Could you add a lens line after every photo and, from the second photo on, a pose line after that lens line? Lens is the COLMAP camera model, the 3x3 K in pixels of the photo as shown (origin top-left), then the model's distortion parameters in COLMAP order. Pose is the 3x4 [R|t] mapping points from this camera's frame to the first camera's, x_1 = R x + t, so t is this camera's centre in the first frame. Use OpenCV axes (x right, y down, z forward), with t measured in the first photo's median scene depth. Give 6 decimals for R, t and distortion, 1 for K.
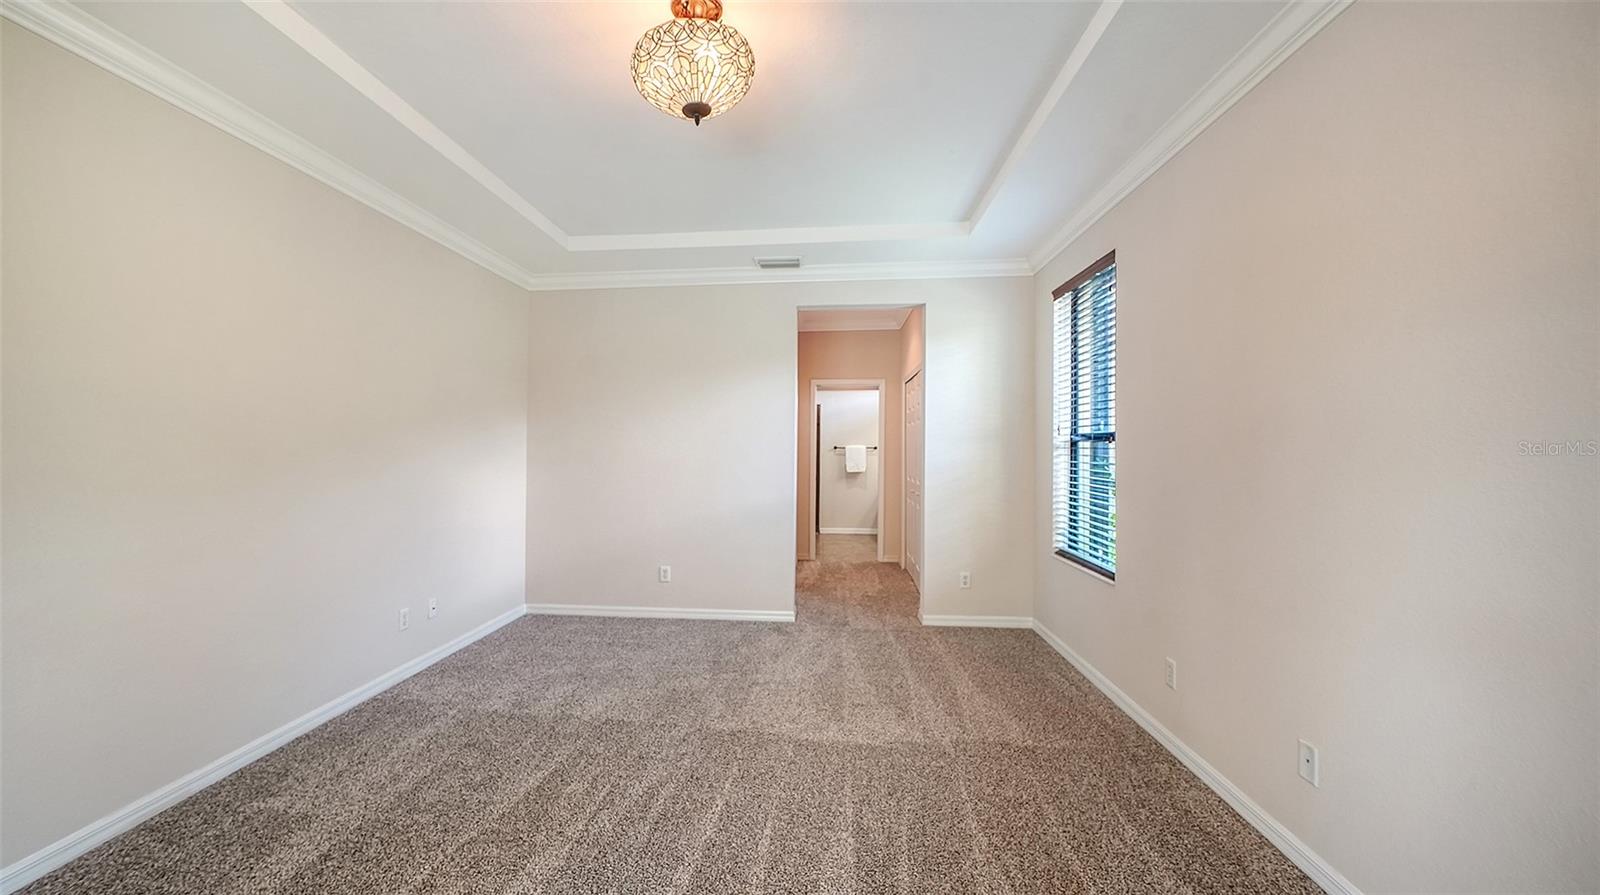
lens RADIAL K [[611.5, 0, 794.6], [0, 611.5, 440.3], [0, 0, 1]] dist [-0.000526, -0.000066]
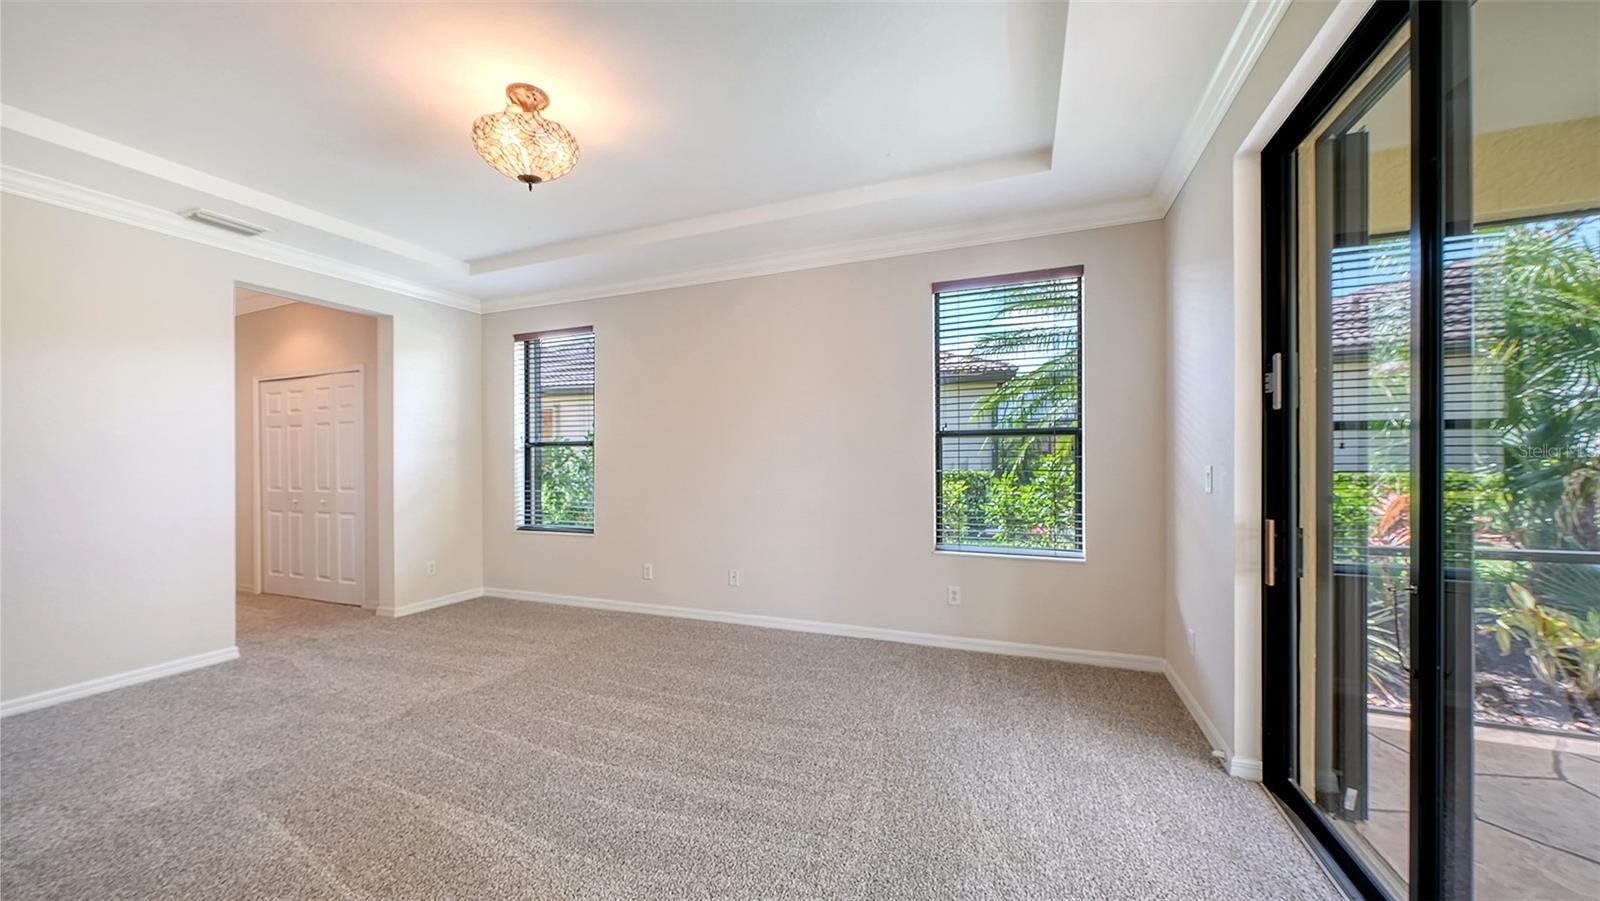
lens RADIAL K [[555.1, 0, 793.9], [0, 555.1, 451.6], [0, 0, 1]] dist [0.000108, -0.000202]
pose [[0.287011, 0.016536, 0.957784, -0.567089], [-0.000201, 0.999852, -0.017202, 0.032187], [-0.957927, 0.004745, 0.286972, 0.062498]]
